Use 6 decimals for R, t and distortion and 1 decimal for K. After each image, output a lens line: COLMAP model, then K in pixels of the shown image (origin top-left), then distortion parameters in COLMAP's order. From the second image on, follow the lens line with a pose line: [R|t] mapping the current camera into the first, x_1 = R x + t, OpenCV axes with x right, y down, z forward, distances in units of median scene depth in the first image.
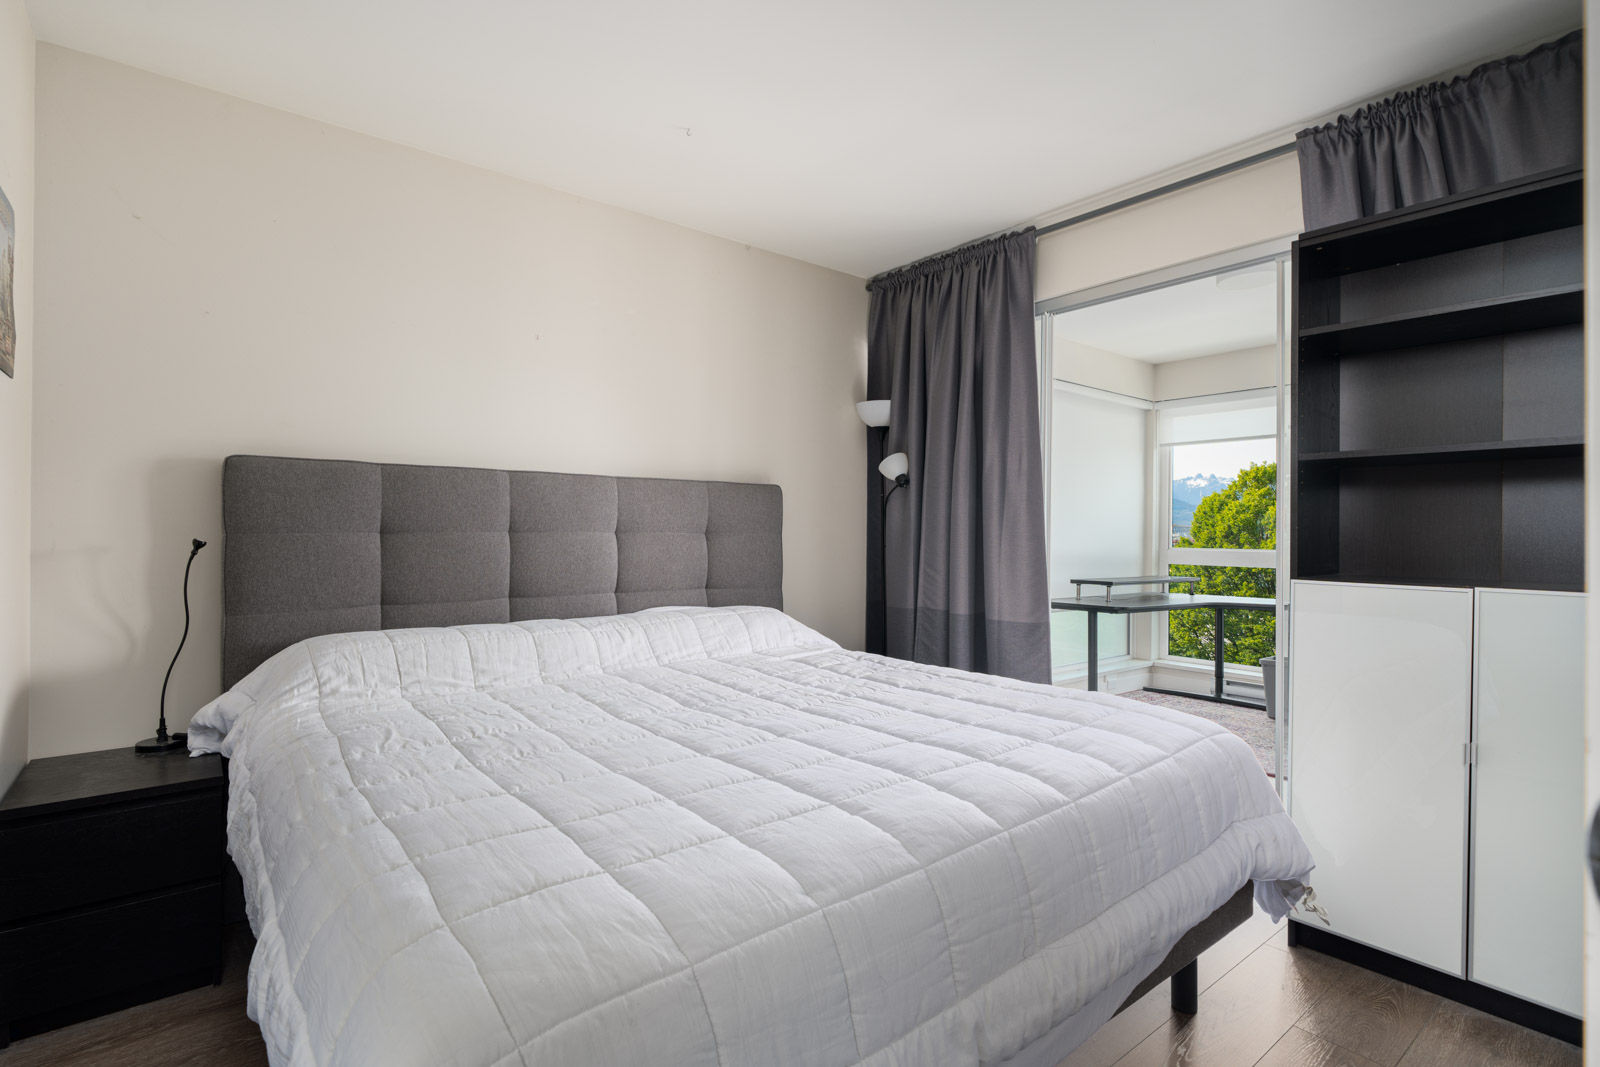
lens RADIAL K [[775.4, 0, 800.0], [0, 775.4, 535.1], [0, 0, 1]] dist [0.002284, -0.000107]
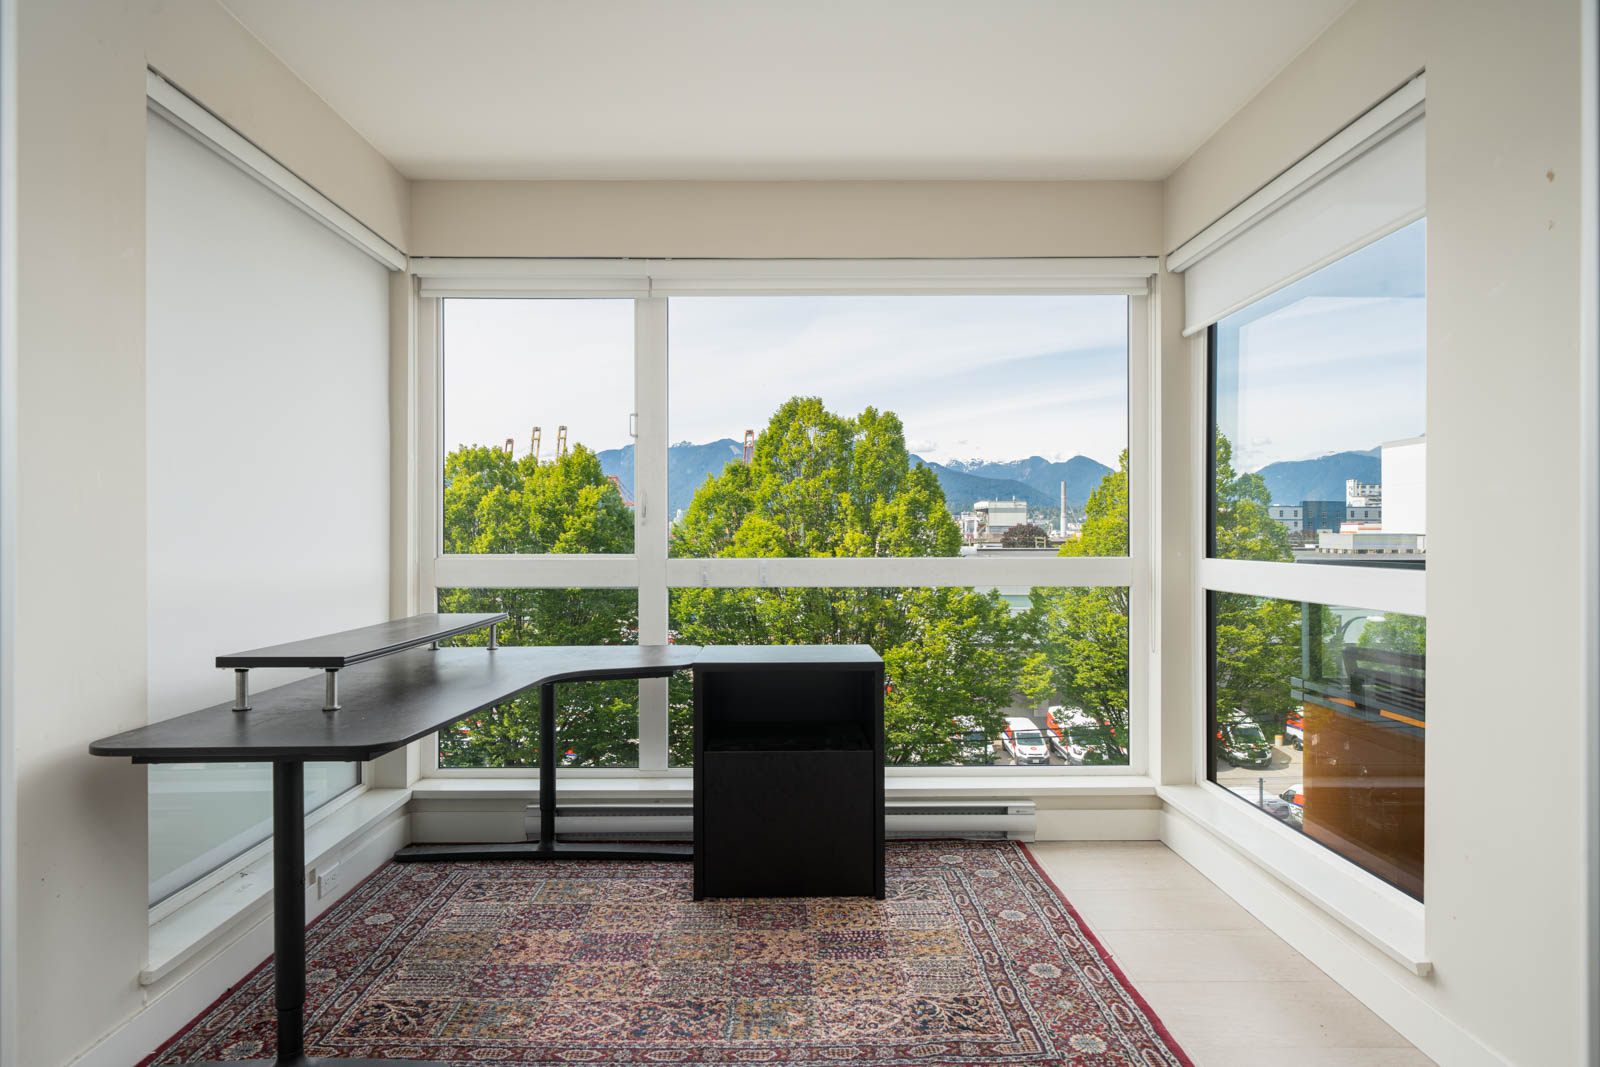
lens RADIAL K [[902.5, 0, 800.0], [0, 902.5, 533.5], [0, 0, 1]] dist [0.003180, 0.000557]
pose [[0.621794, -0.011960, 0.783090, 0.170997], [0.008354, 0.999928, 0.008639, -0.000893], [-0.783136, 0.001170, 0.621849, 0.475611]]
